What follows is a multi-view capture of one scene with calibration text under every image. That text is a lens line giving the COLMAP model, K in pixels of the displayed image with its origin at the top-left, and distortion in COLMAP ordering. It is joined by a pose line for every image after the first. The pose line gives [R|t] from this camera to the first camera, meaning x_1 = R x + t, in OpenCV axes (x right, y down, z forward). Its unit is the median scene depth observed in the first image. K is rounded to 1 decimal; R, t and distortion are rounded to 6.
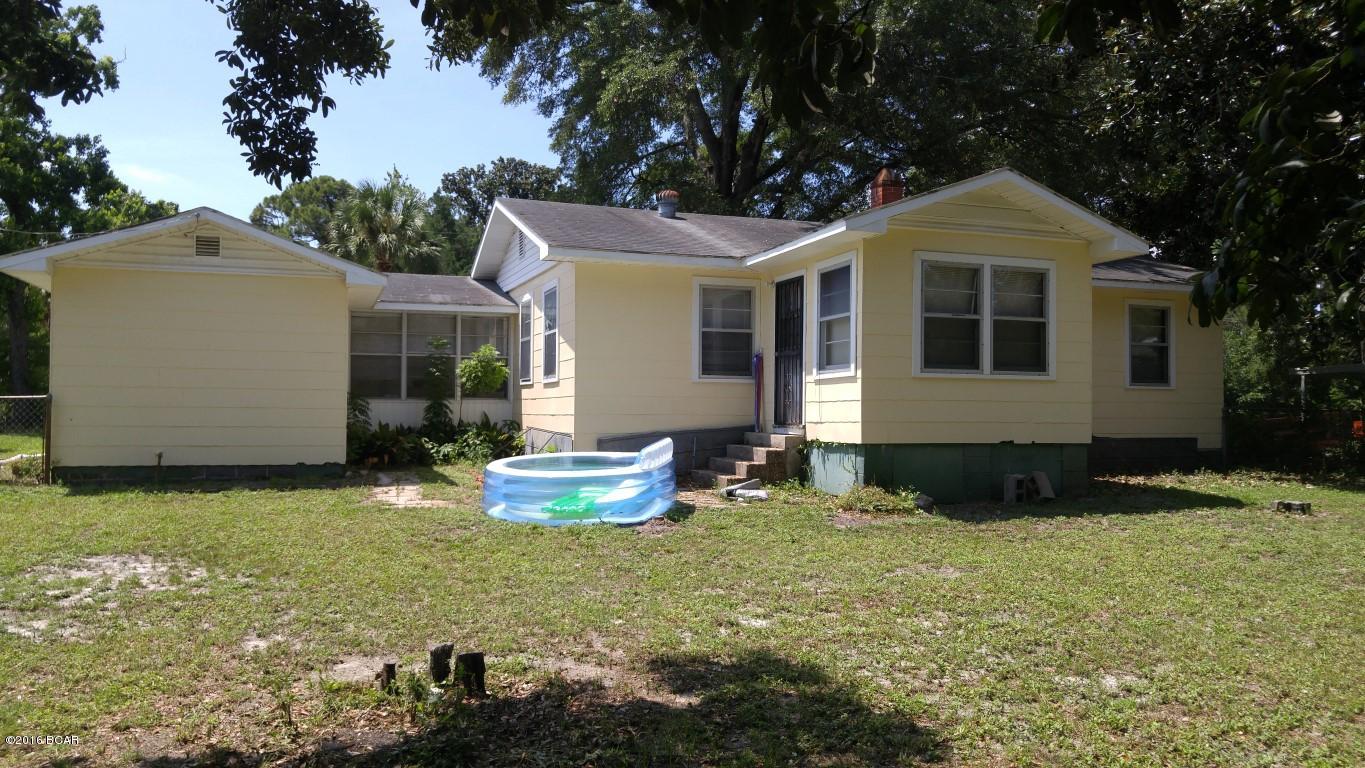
lens RADIAL K [[1045.2, 0, 686.3], [0, 1045.2, 380.6], [0, 0, 1]] dist [0.045926, 0.002909]
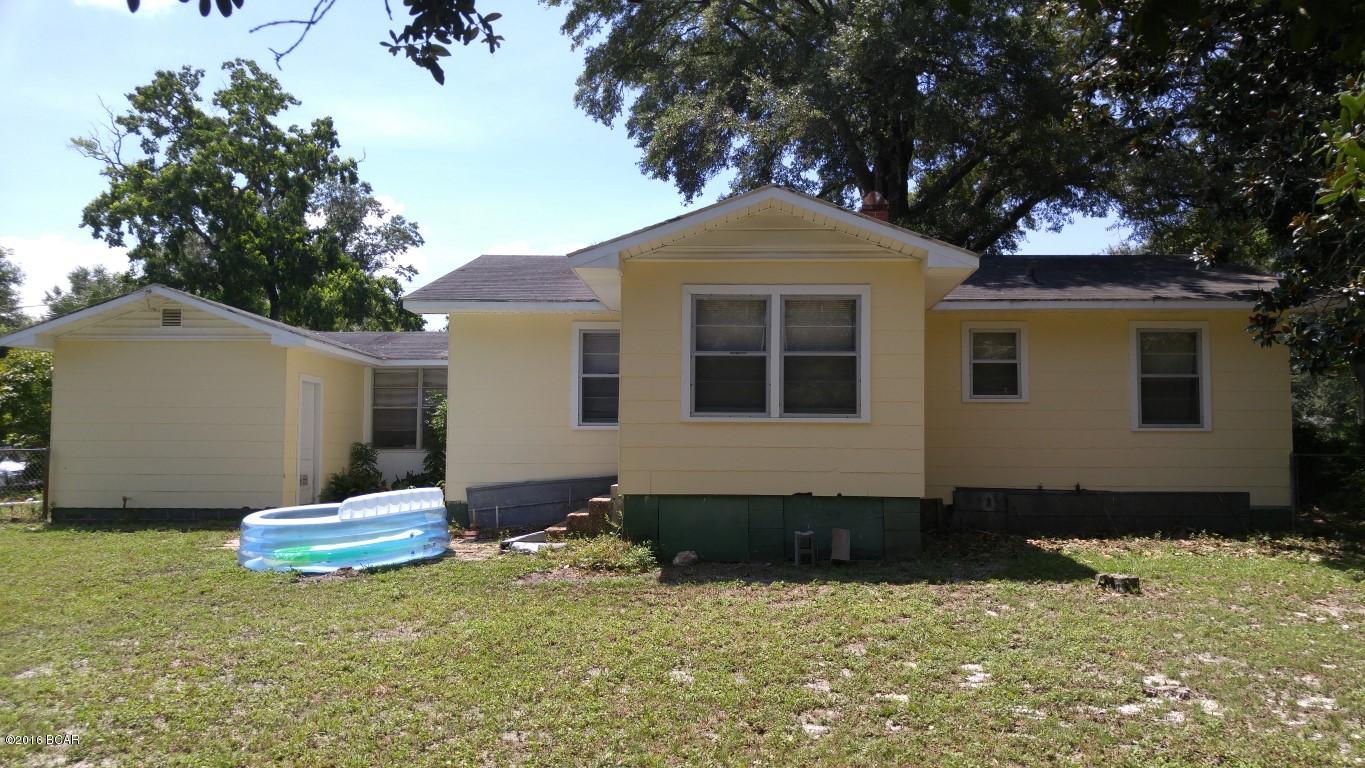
lens RADIAL K [[1045.2, 0, 684.1], [0, 1045.2, 384.5], [0, 0, 1]] dist [0.045926, 0.002909]
pose [[0.930473, -0.027860, -0.365299, 0.524993], [0.012879, 0.998976, -0.043383, 0.003330], [0.366133, 0.035662, 0.929879, 0.145947]]
